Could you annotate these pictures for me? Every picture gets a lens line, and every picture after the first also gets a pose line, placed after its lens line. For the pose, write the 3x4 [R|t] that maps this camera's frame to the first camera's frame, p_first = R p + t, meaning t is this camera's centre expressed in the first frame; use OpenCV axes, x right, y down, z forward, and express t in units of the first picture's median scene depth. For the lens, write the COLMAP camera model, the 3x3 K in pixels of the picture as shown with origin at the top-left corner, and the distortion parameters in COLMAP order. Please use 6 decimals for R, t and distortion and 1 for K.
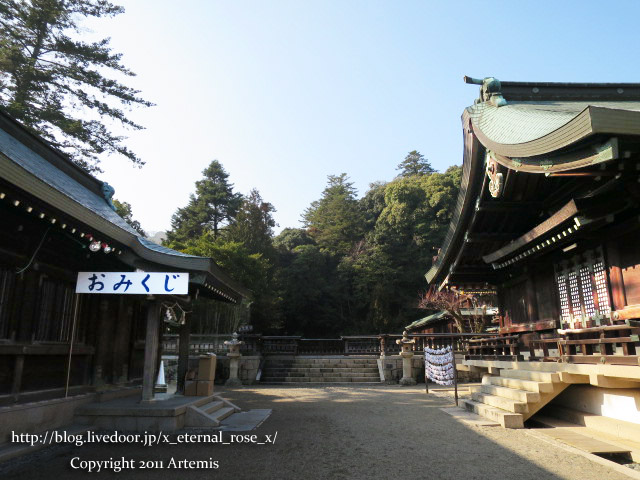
lens RADIAL K [[459.4, 0, 320.0], [0, 459.4, 240.0], [0, 0, 1]] dist [-0.054377, 0.008092]
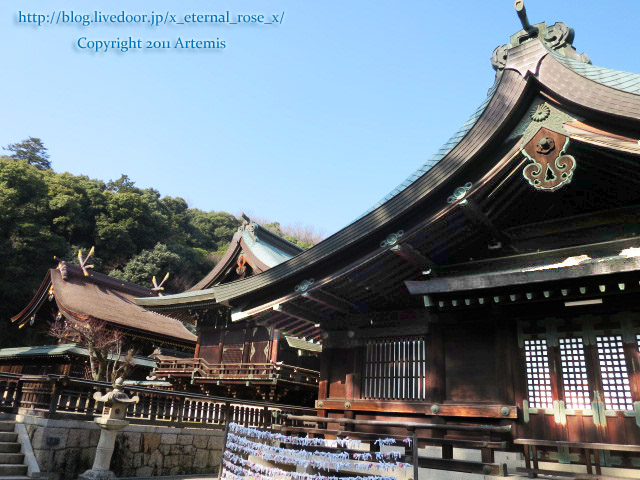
lens RADIAL K [[459.4, 0, 320.0], [0, 459.4, 240.0], [0, 0, 1]] dist [-0.054377, 0.008092]
pose [[0.578910, 0.350601, 0.736167, -0.114318], [-0.268346, 0.934466, -0.234018, 0.105193], [-0.769970, -0.062071, 0.635054, 0.474773]]
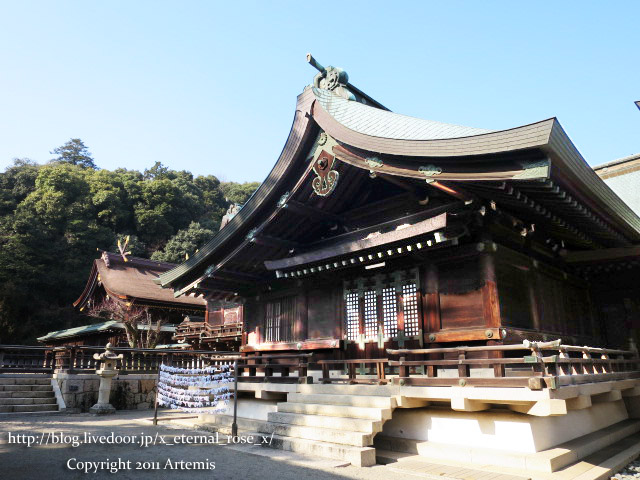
lens RADIAL K [[459.4, 0, 320.0], [0, 459.4, 240.0], [0, 0, 1]] dist [-0.054377, 0.008092]
pose [[0.698394, 0.201511, 0.686760, -0.119217], [-0.173239, 0.978608, -0.110973, 0.050266], [-0.694431, -0.041471, 0.718363, 0.201935]]
